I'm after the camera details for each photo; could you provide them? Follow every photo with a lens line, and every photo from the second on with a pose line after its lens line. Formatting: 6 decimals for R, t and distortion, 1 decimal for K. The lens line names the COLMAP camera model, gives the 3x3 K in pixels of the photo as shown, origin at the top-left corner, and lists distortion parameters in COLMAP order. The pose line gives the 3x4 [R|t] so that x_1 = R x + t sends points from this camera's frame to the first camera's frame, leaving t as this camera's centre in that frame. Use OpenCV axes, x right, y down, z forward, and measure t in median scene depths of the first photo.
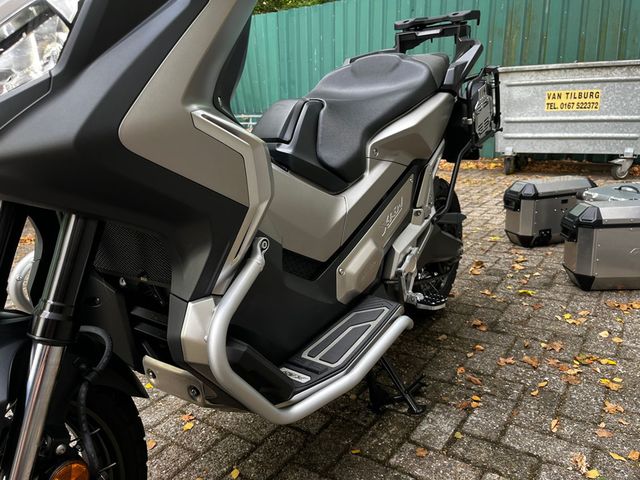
lens RADIAL K [[487.9, 0, 320.0], [0, 487.9, 240.0], [0, 0, 1]] dist [0.057756, -0.067183]
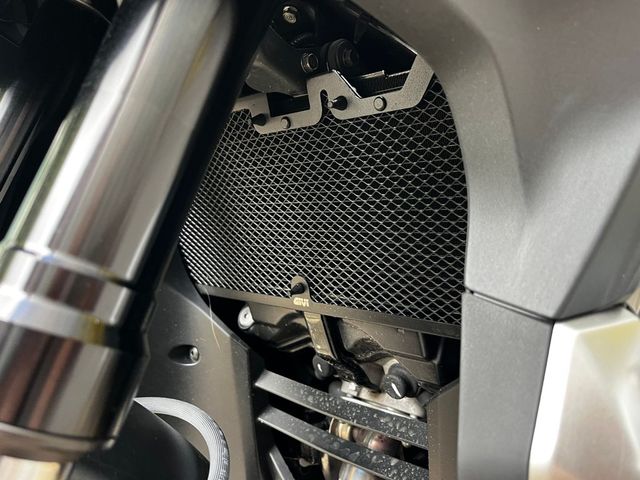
lens RADIAL K [[487.9, 0, 320.0], [0, 487.9, 240.0], [0, 0, 1]] dist [0.057756, -0.067183]
pose [[0.982396, 0.045043, -0.181298, -0.245263], [-0.082429, 0.975429, -0.204315, 0.105292], [0.167640, 0.215662, 0.961970, 0.526354]]
